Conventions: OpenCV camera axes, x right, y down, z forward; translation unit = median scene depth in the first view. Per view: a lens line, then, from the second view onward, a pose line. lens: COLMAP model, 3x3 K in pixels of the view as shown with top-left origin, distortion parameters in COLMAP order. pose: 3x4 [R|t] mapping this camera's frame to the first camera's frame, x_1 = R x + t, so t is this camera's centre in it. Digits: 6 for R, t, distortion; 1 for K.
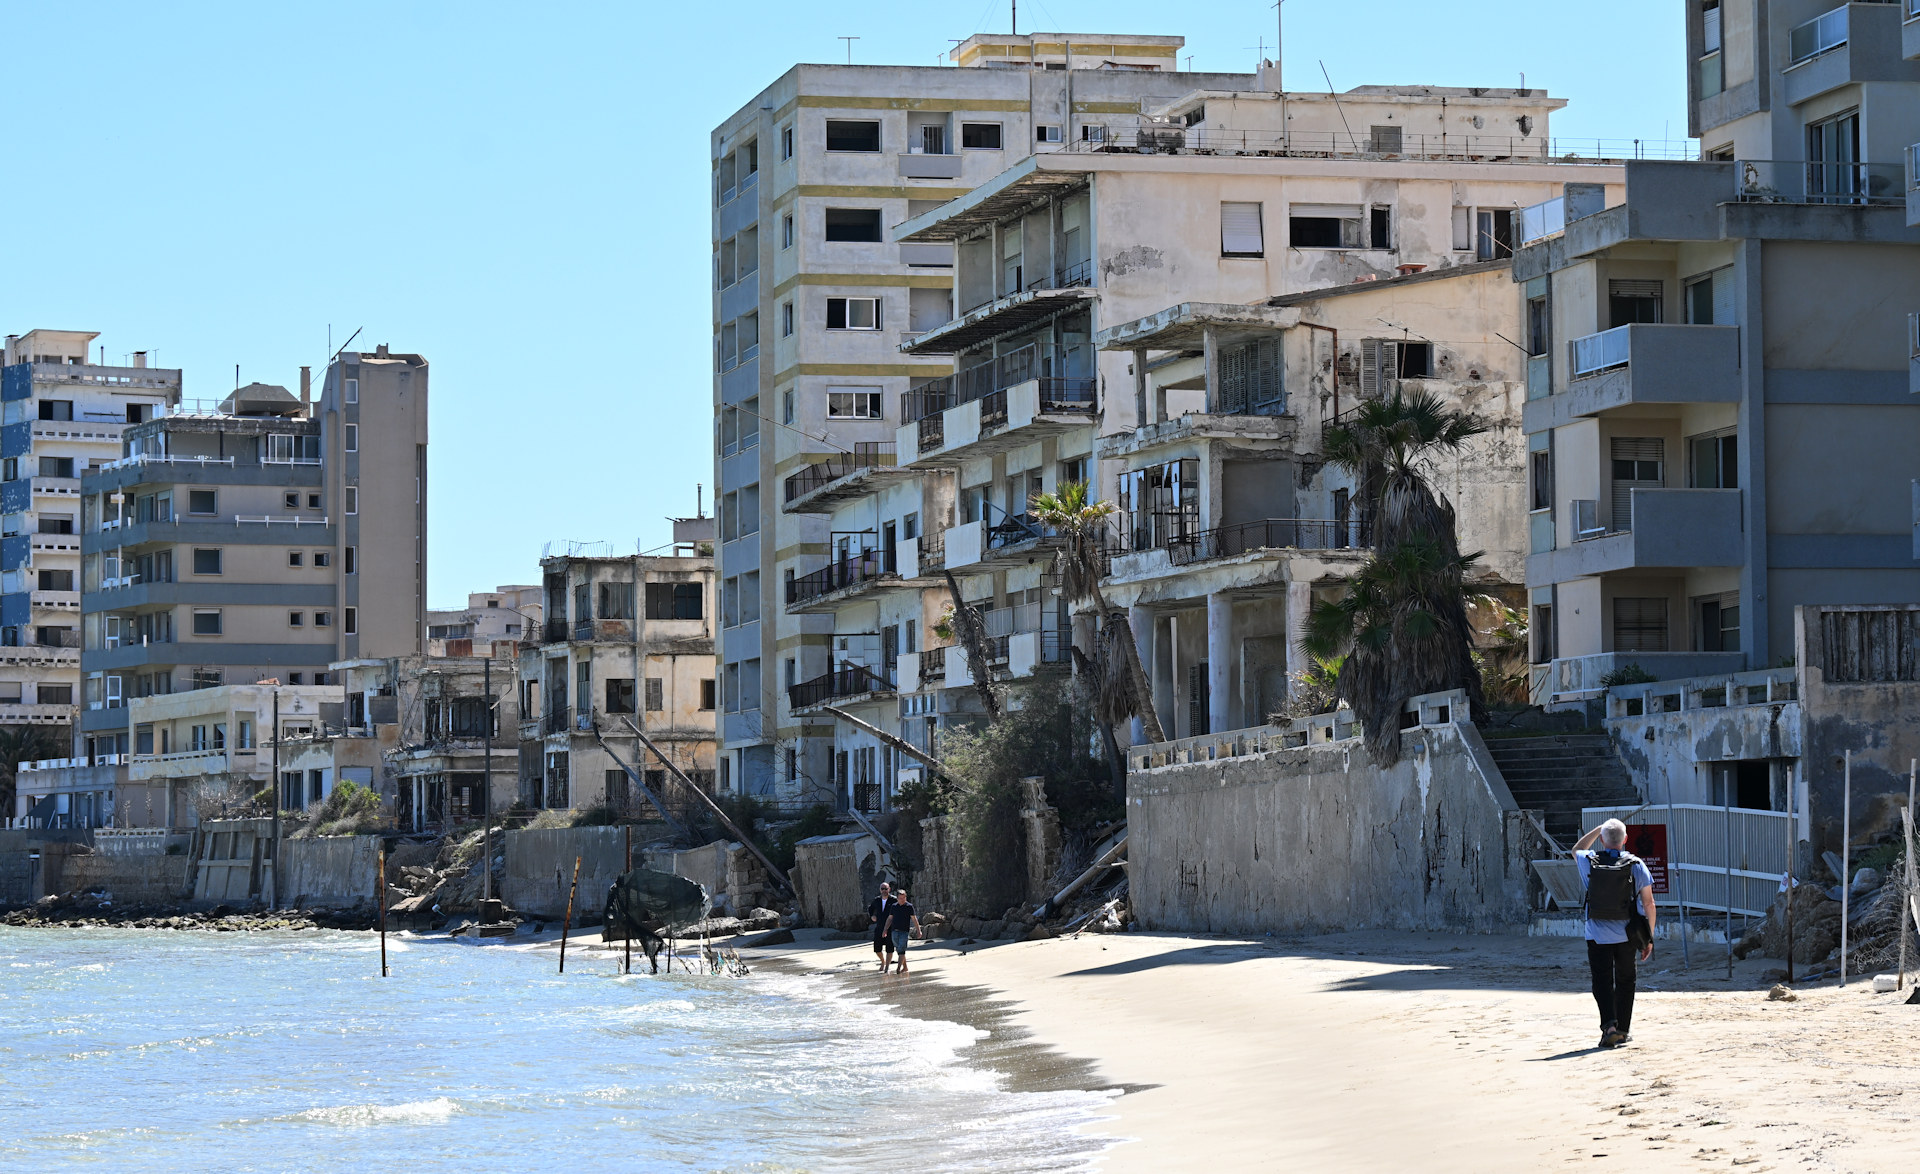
lens RADIAL K [[5303.6, 0, 962.3], [0, 5303.6, 582.9], [0, 0, 1]] dist [-0.022781, 0.000000]
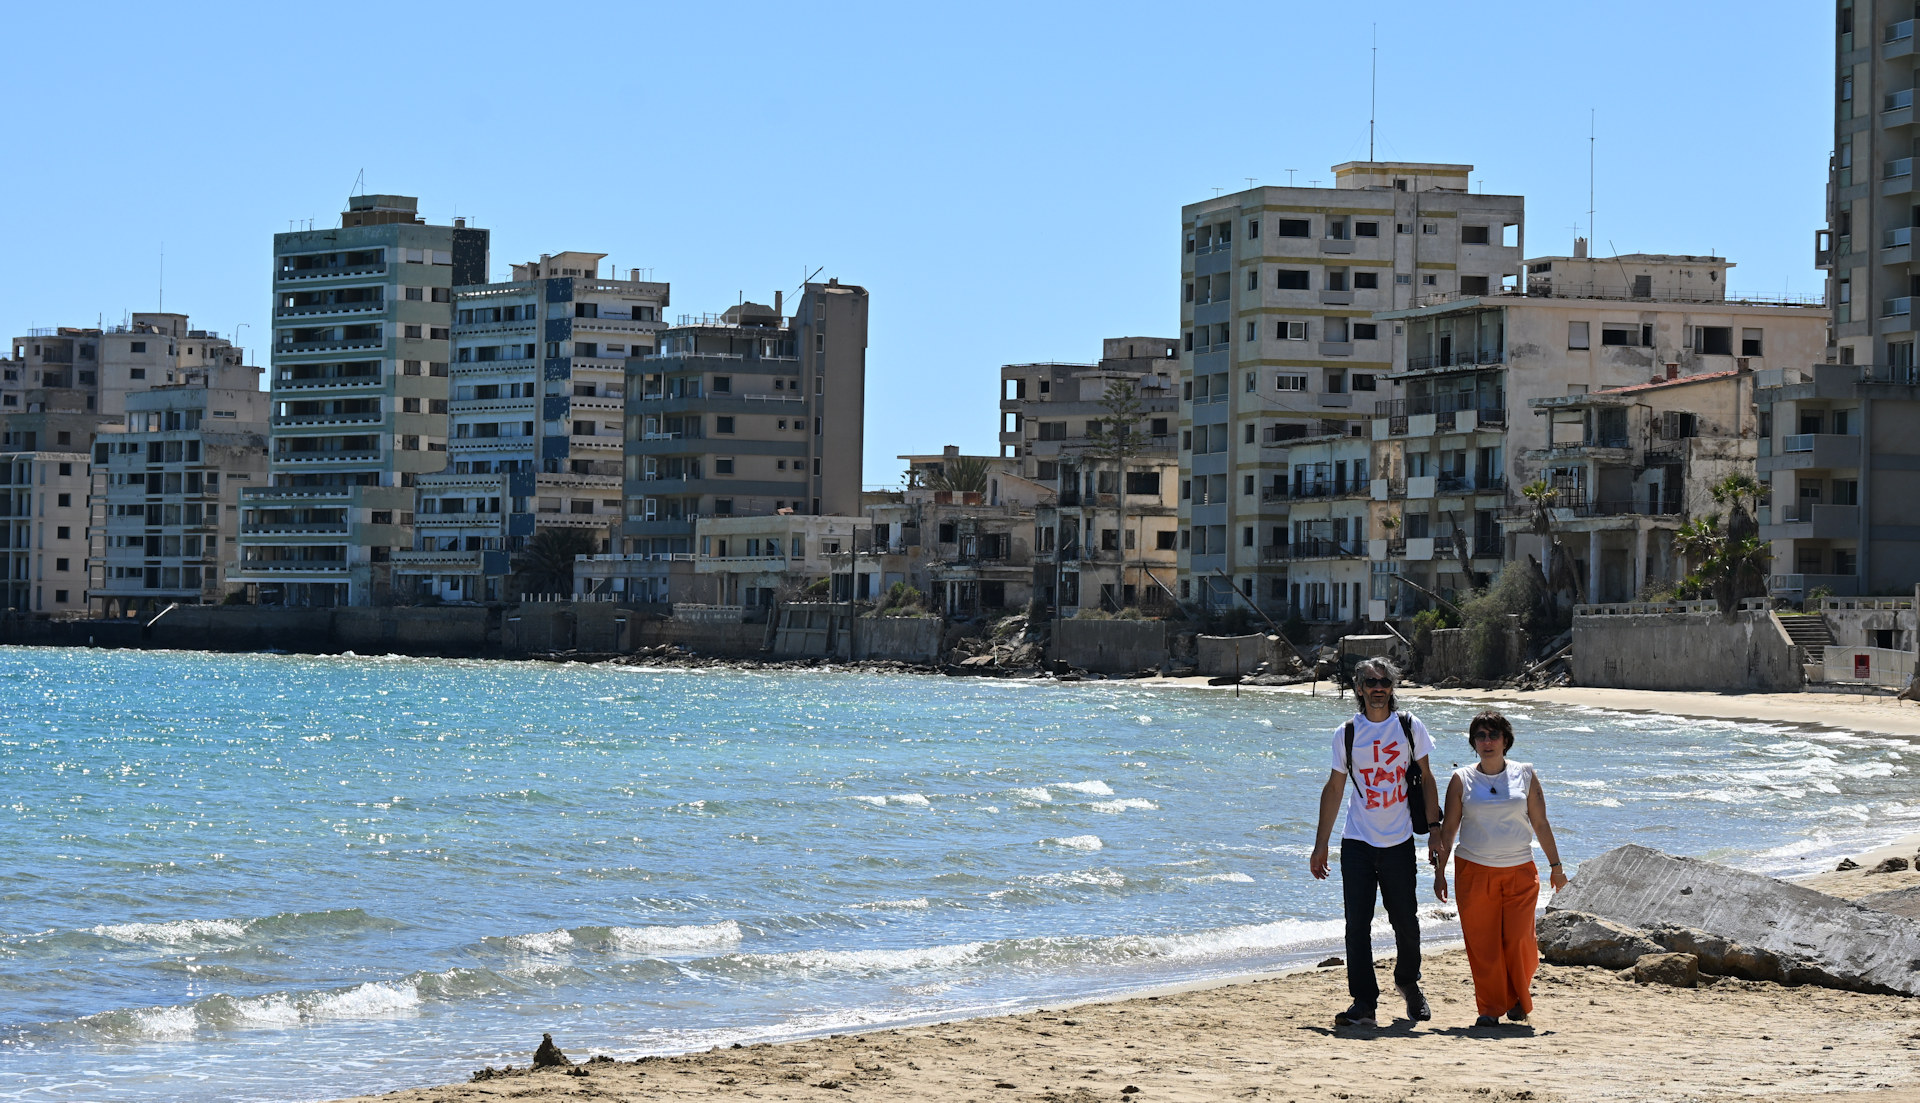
lens RADIAL K [[5476.0, 0, 957.8], [0, 5476.0, 555.1], [0, 0, 1]] dist [-0.024385, 0.000000]
pose [[0.999125, 0.026617, 0.032257, -0.185172], [-0.027920, 0.998784, 0.040638, -0.046835], [-0.031136, -0.041504, 0.998653, -0.791765]]
